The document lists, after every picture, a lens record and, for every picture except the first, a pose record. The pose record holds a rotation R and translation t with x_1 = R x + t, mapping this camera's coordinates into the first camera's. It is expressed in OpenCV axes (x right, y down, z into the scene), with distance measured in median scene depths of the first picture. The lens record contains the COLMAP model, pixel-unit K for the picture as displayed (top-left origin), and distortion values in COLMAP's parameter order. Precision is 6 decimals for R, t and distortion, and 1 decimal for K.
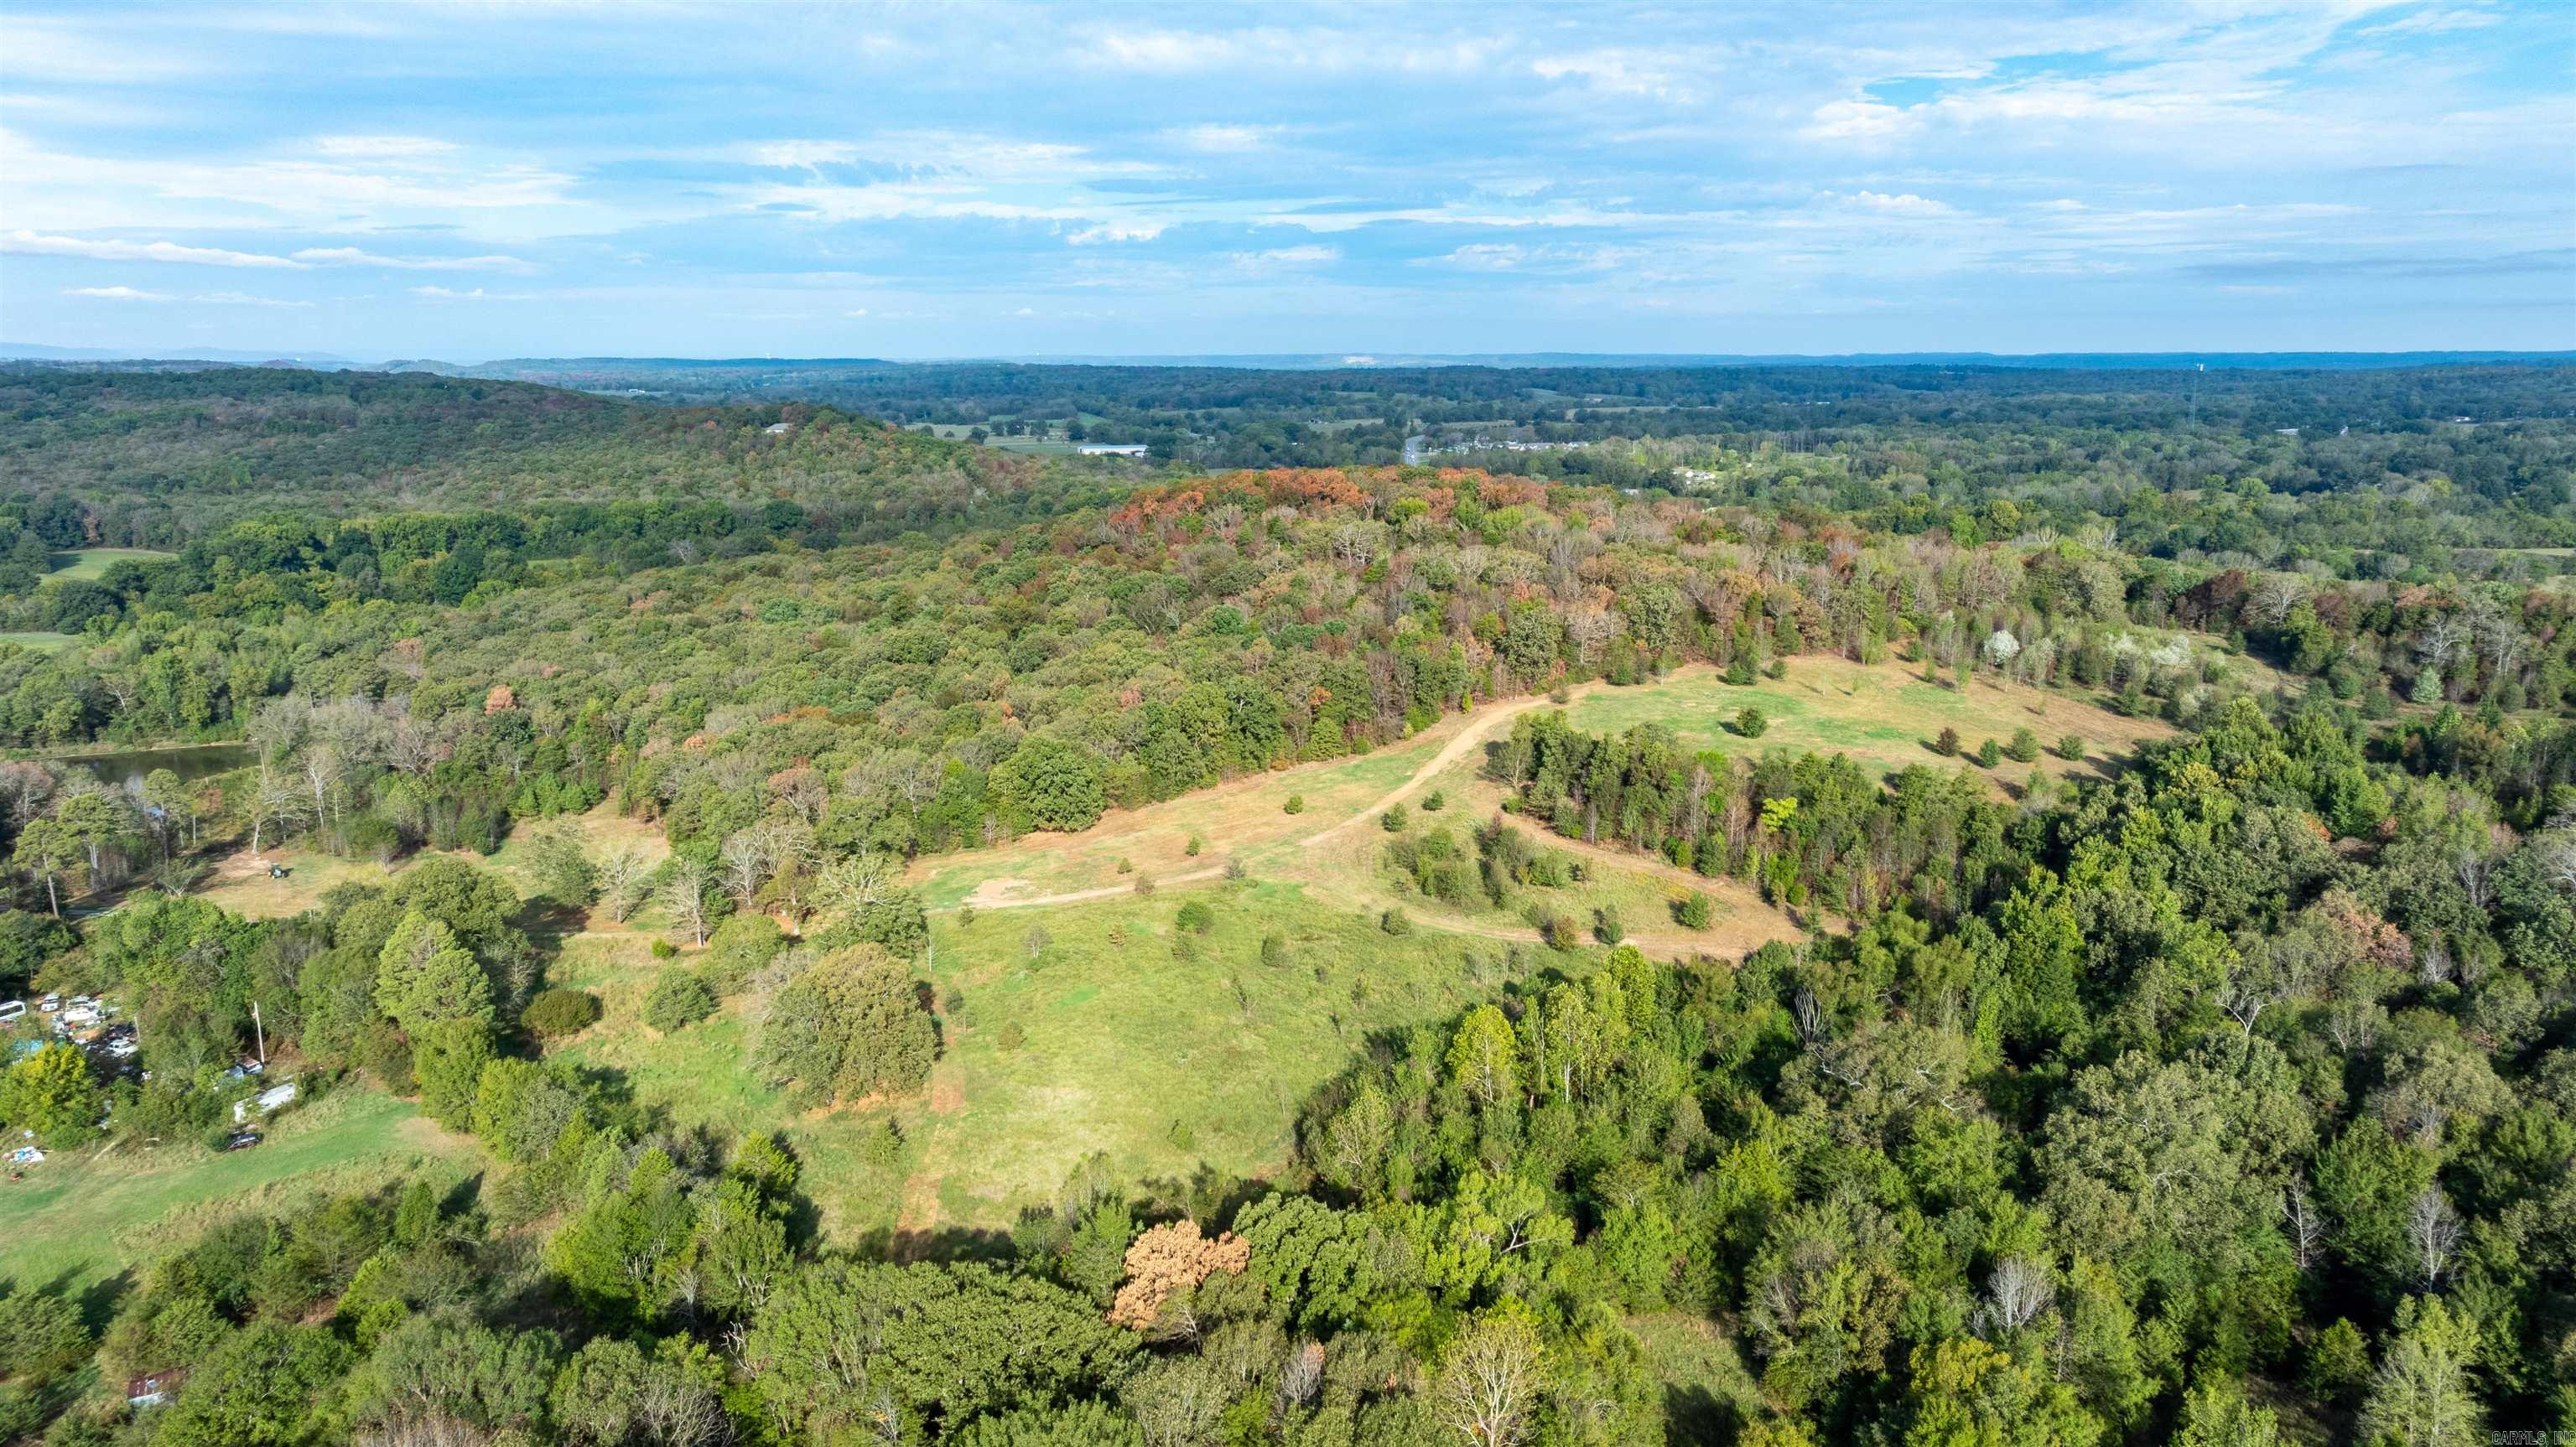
lens RADIAL K [[1818.5, 0, 1307.8], [0, 1818.5, 714.2], [0, 0, 1]] dist [-0.035991, 0.065581]
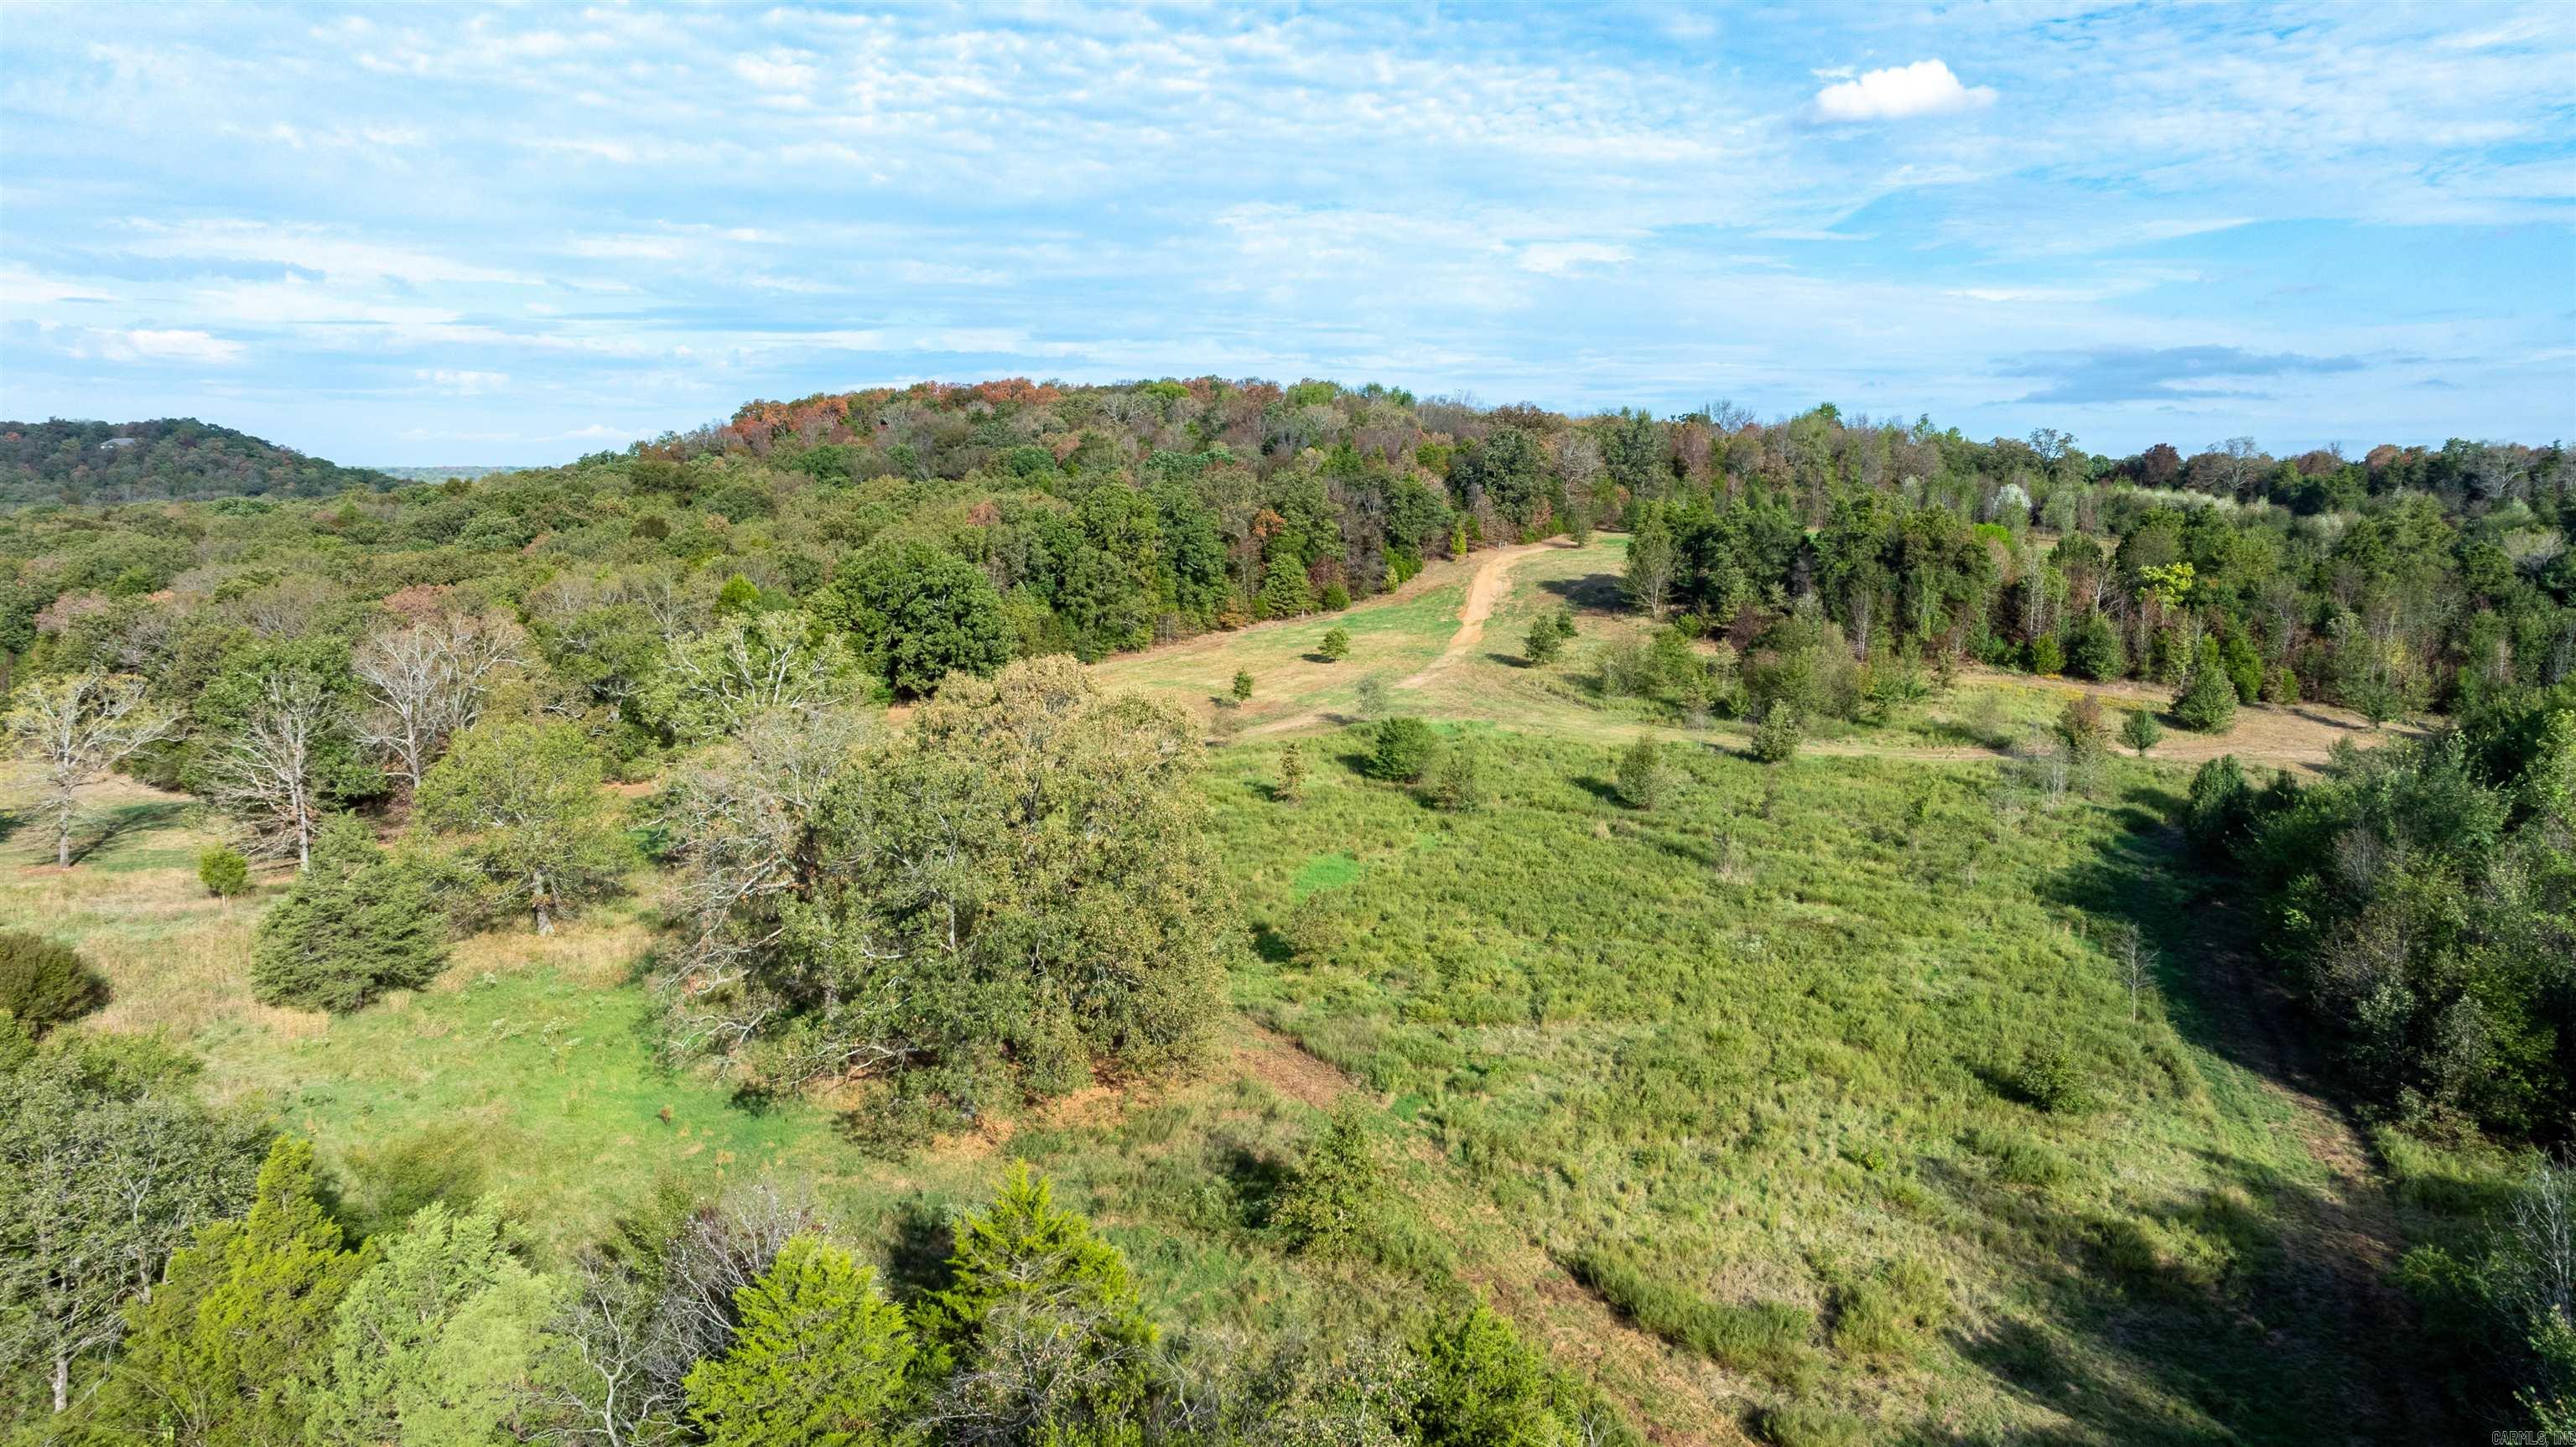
lens RADIAL K [[1818.5, 0, 1297.0], [0, 1818.5, 733.8], [0, 0, 1]] dist [-0.035991, 0.065581]
pose [[0.950615, -0.034754, 0.308420, -0.224563], [0.052846, 0.997325, -0.050497, 0.118572], [-0.305840, 0.064302, 0.949909, 0.474289]]
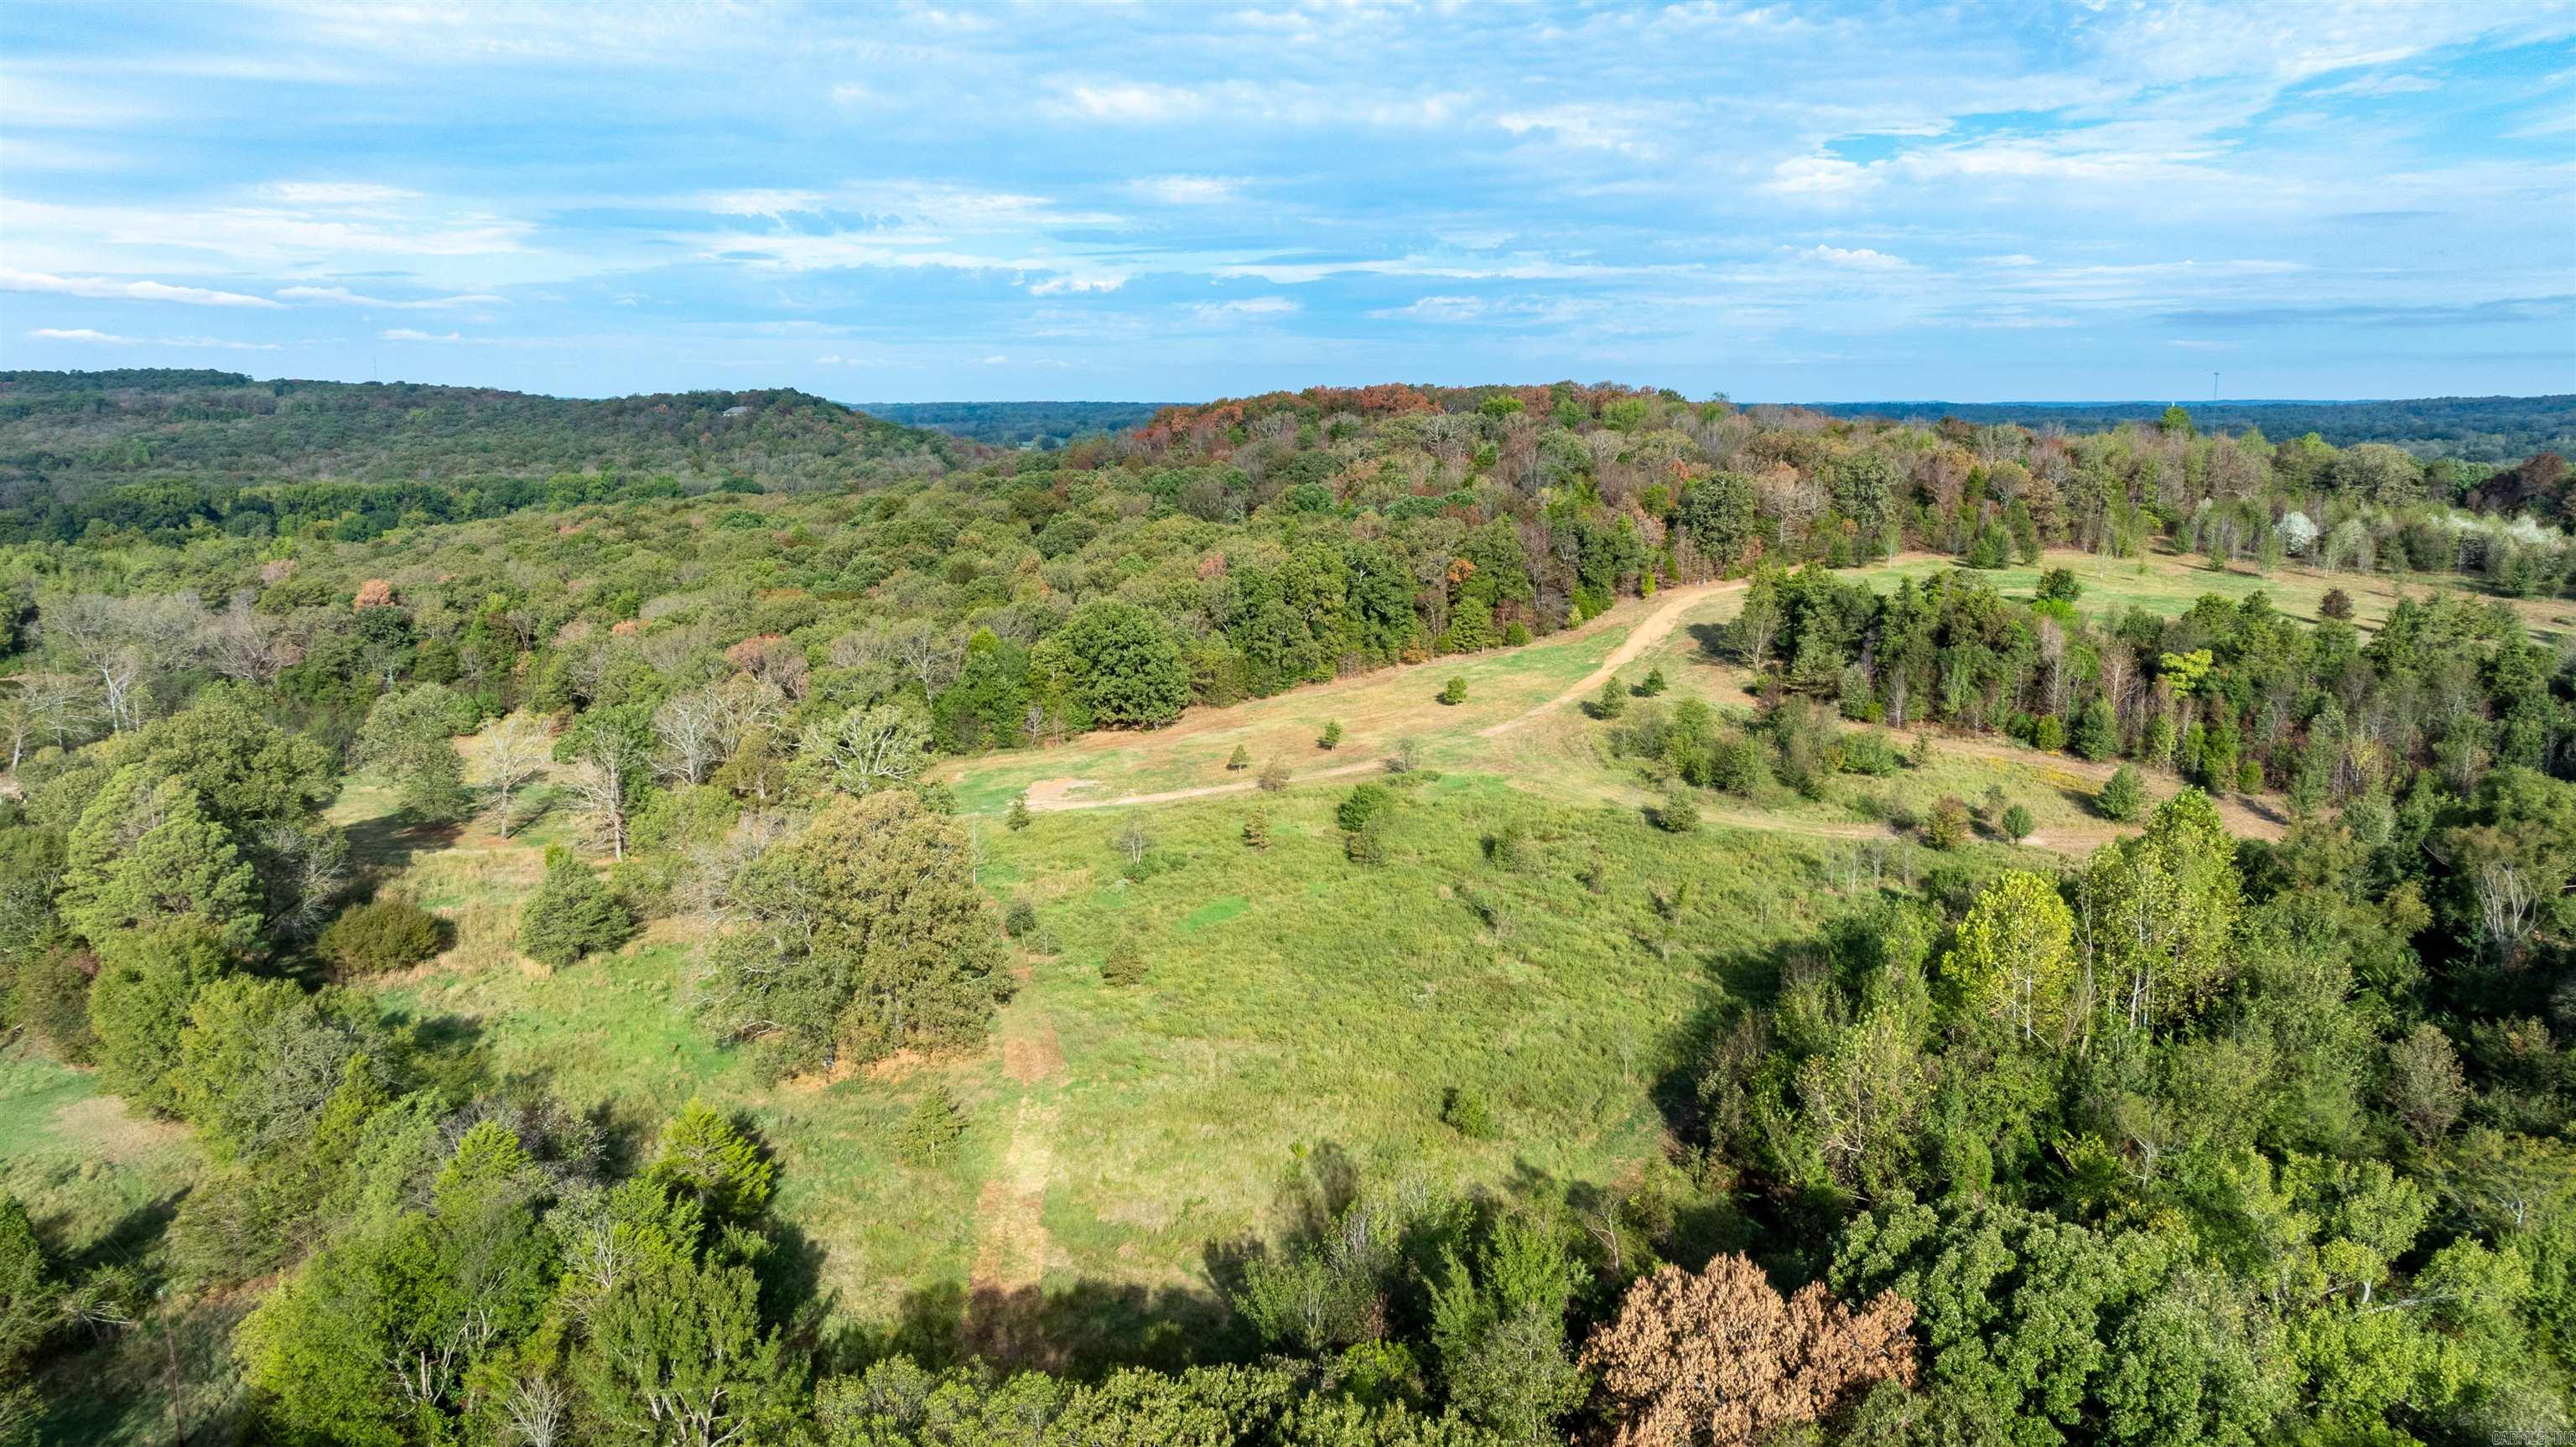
lens RADIAL K [[1818.5, 0, 1299.7], [0, 1818.5, 729.0], [0, 0, 1]] dist [-0.035991, 0.065581]
pose [[0.999830, -0.001850, 0.018325, -0.090144], [0.002215, 0.999799, -0.019911, 0.086269], [-0.018284, 0.019948, 0.999634, 0.303521]]
